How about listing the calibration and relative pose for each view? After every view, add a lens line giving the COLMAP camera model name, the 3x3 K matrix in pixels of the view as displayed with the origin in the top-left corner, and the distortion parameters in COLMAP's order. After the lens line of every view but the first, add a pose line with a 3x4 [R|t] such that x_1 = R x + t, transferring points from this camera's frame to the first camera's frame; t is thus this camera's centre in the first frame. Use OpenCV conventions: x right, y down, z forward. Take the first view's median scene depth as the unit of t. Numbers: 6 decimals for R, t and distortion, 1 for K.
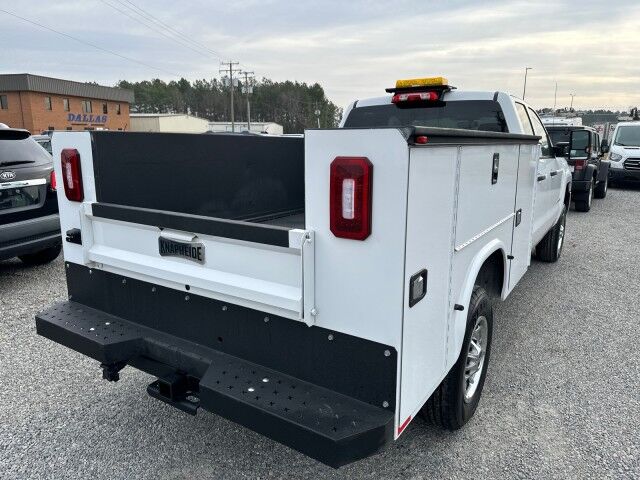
lens RADIAL K [[456.4, 0, 324.8], [0, 456.4, 236.4], [0, 0, 1]] dist [0.000401, -0.005274]
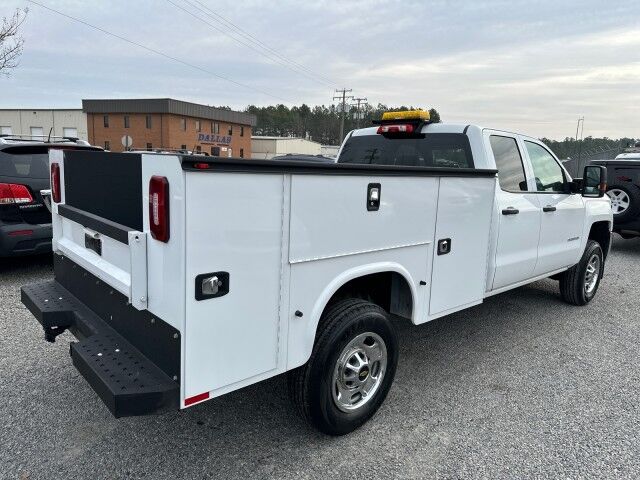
lens RADIAL K [[449.5, 0, 321.4], [0, 449.5, 239.7], [0, 0, 1]] dist [0.060833, -0.068960]
pose [[0.967462, 0.080216, -0.239962, 0.021171], [-0.090434, 0.995393, -0.031856, 0.000019], [0.236301, 0.052520, 0.970259, -0.003142]]
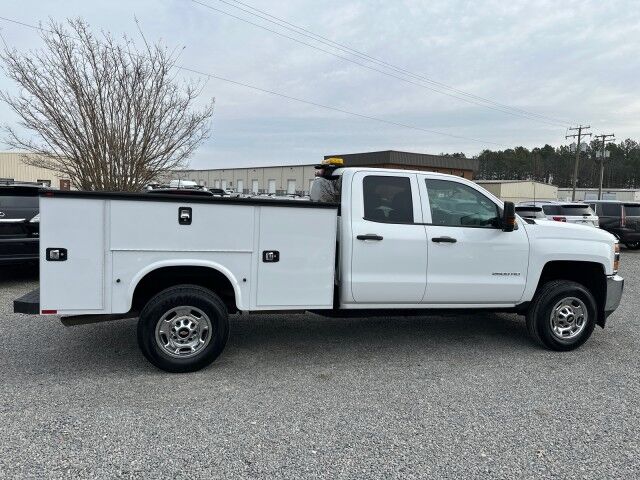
lens RADIAL K [[449.4, 0, 320.0], [0, 449.4, 240.0], [0, 0, 1]] dist [0.085776, -0.130583]
pose [[0.719539, 0.089030, -0.688721, 0.079212], [-0.178423, 0.982157, -0.059444, -0.001996], [0.671140, 0.165656, 0.722585, 0.004773]]
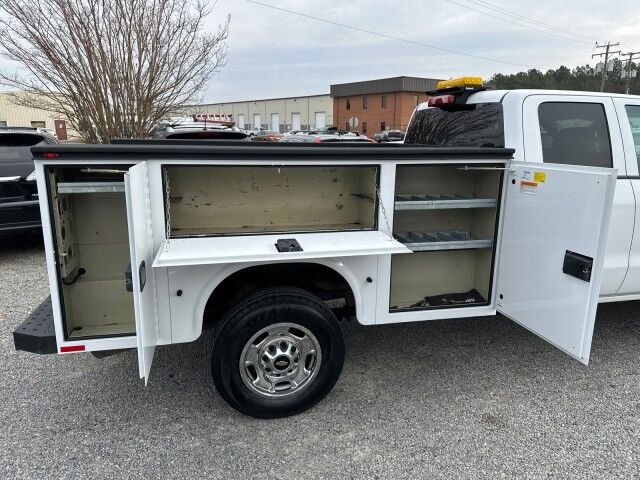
lens RADIAL K [[449.5, 0, 321.4], [0, 449.5, 239.7], [0, 0, 1]] dist [0.060833, -0.068960]
pose [[0.720304, 0.164325, -0.673914, 0.047472], [-0.148264, 0.985555, 0.081844, -0.004894], [0.677628, 0.040965, 0.734263, 0.012845]]
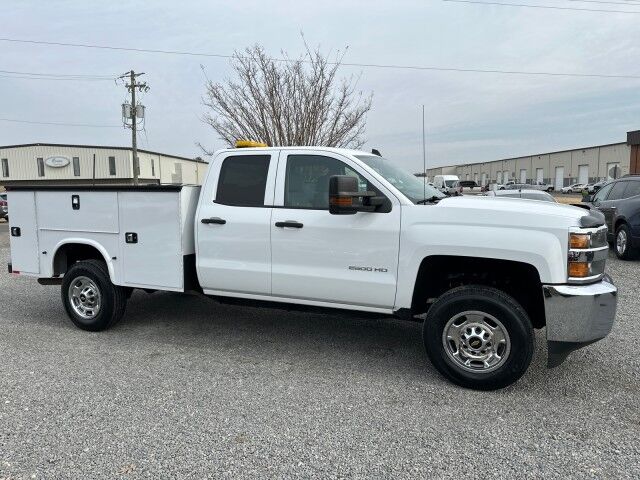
lens RADIAL K [[449.5, 0, 321.4], [0, 449.5, 239.7], [0, 0, 1]] dist [0.060833, -0.068960]
pose [[0.177017, 0.108793, -0.978176, 0.108591], [-0.197234, 0.977632, 0.073039, -0.014634], [0.964242, 0.180001, 0.194515, 0.070437]]
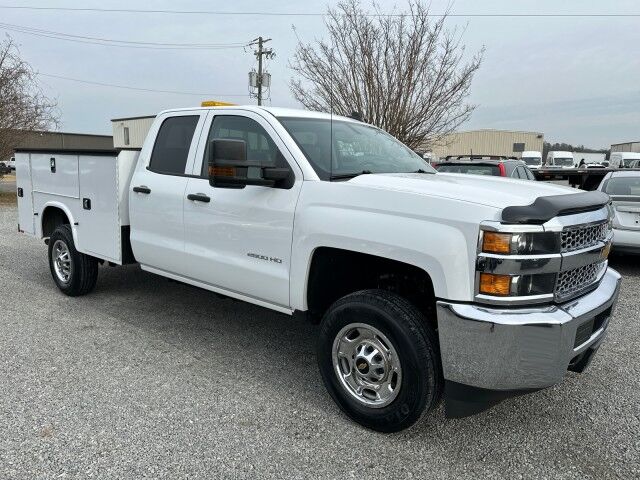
lens RADIAL K [[486.1, 0, 323.7], [0, 486.1, 242.4], [0, 0, 1]] dist [0.023415, -0.004590]
pose [[-0.128913, 0.157637, -0.979046, 0.101148], [-0.229615, 0.955709, 0.184114, -0.020895], [0.964706, 0.248538, -0.087008, 0.101871]]
